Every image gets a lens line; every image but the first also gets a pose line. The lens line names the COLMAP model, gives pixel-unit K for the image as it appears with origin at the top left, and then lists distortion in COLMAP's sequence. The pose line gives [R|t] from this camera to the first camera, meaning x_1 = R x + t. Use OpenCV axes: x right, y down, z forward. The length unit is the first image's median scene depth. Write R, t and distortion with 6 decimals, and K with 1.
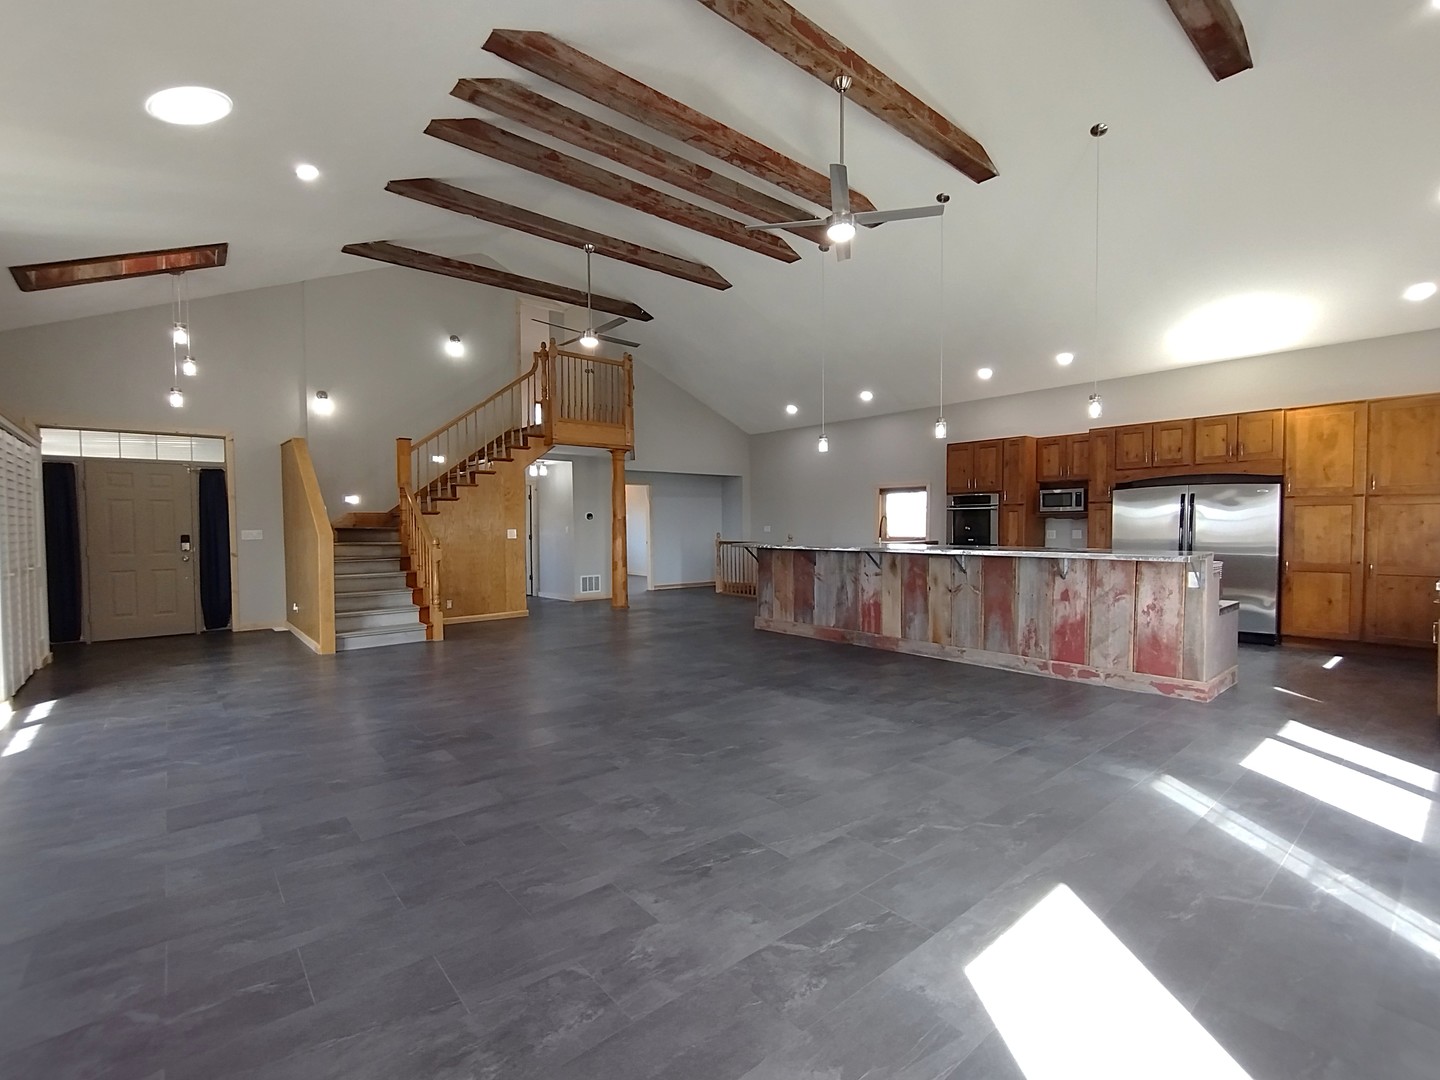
lens RADIAL K [[660.3, 0, 716.2], [0, 660.3, 544.3], [0, 0, 1]] dist [-0.003933, -0.001837]
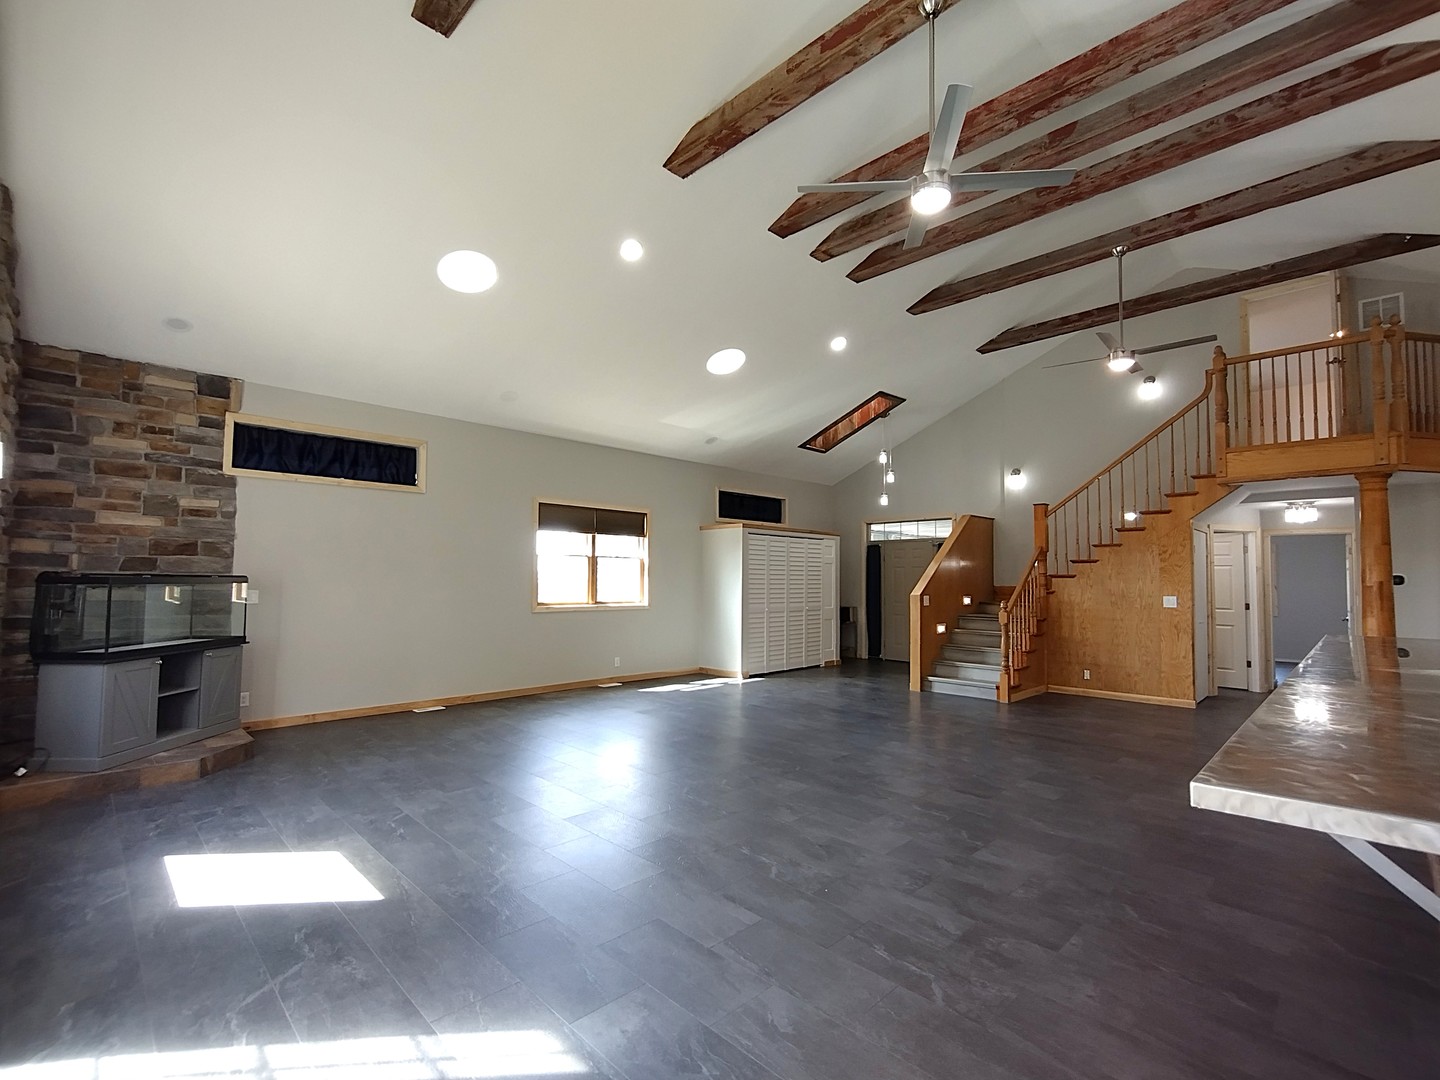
lens RADIAL K [[660.3, 0, 716.8], [0, 660.3, 542.4], [0, 0, 1]] dist [-0.003933, -0.001837]
pose [[0.073040, -0.047062, -0.996218, 0.906400], [-0.038688, 0.998000, -0.049983, -0.051315], [0.996578, 0.042193, 0.071073, 0.748923]]
